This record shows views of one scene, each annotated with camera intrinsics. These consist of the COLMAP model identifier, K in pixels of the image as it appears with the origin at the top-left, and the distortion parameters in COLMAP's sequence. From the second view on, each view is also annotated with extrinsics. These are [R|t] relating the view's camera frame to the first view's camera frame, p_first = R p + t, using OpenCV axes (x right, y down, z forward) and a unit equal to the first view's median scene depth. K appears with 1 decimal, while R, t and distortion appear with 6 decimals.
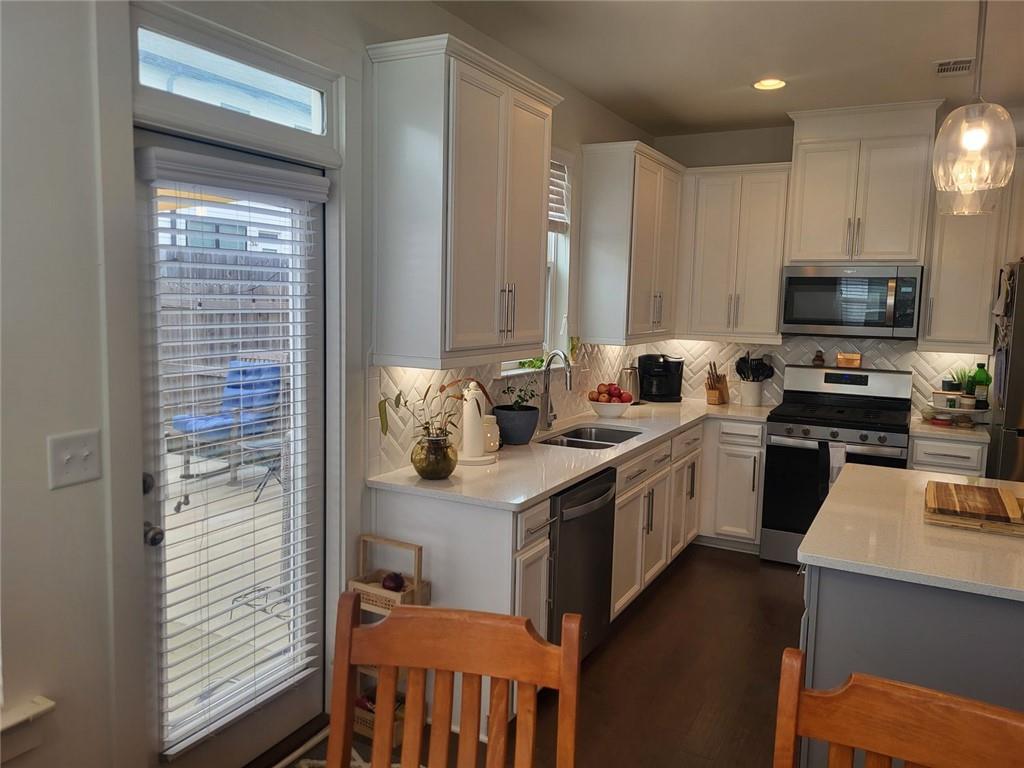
lens RADIAL K [[772.7, 0, 511.3], [0, 772.7, 375.5], [0, 0, 1]] dist [0.046834, -0.039253]
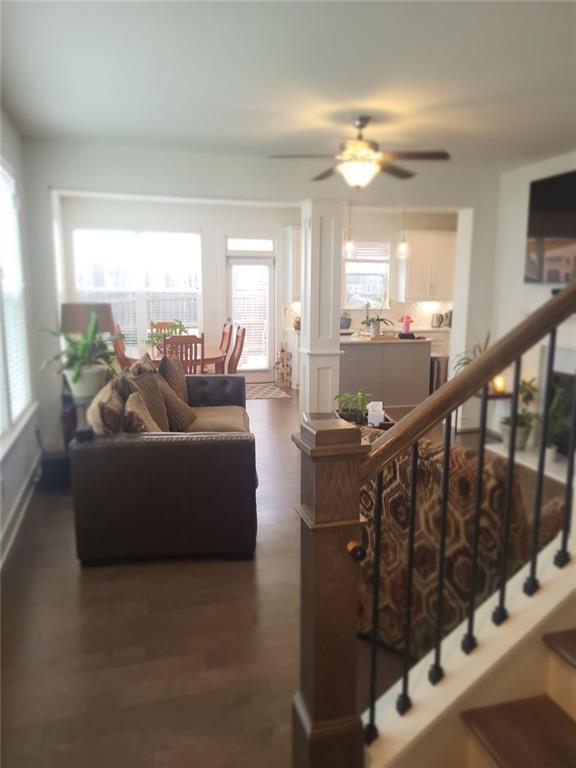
lens RADIAL K [[579.5, 0, 298.9], [0, 579.5, 395.3], [0, 0, 1]] dist [0.046834, -0.039253]
pose [[0.704369, 0.111886, -0.700961, 1.398164], [-0.063219, 0.993463, 0.095049, 0.122571], [0.707014, -0.022636, 0.706837, -0.788326]]
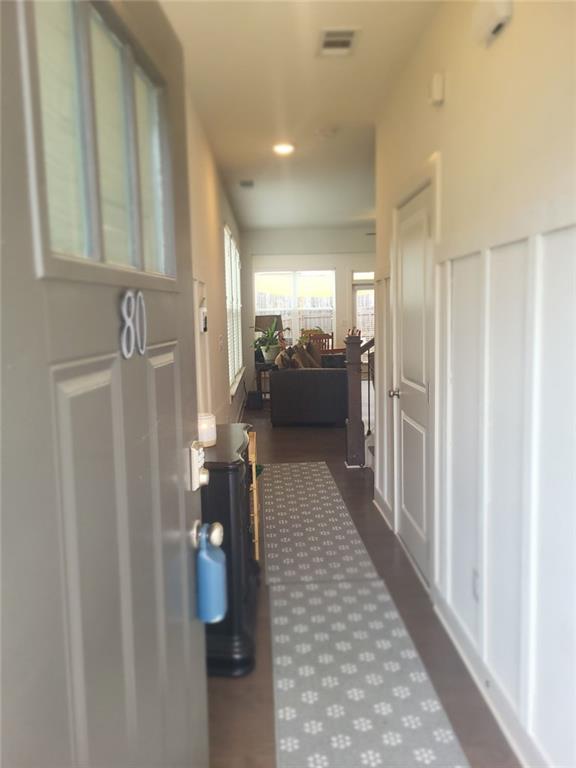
lens RADIAL K [[579.5, 0, 290.7], [0, 579.5, 381.0], [0, 0, 1]] dist [0.046834, -0.039253]
pose [[0.497799, 0.067215, -0.864684, 2.145601], [-0.053601, 0.997471, 0.046679, 0.214579], [0.865634, 0.023111, 0.500143, -1.241868]]
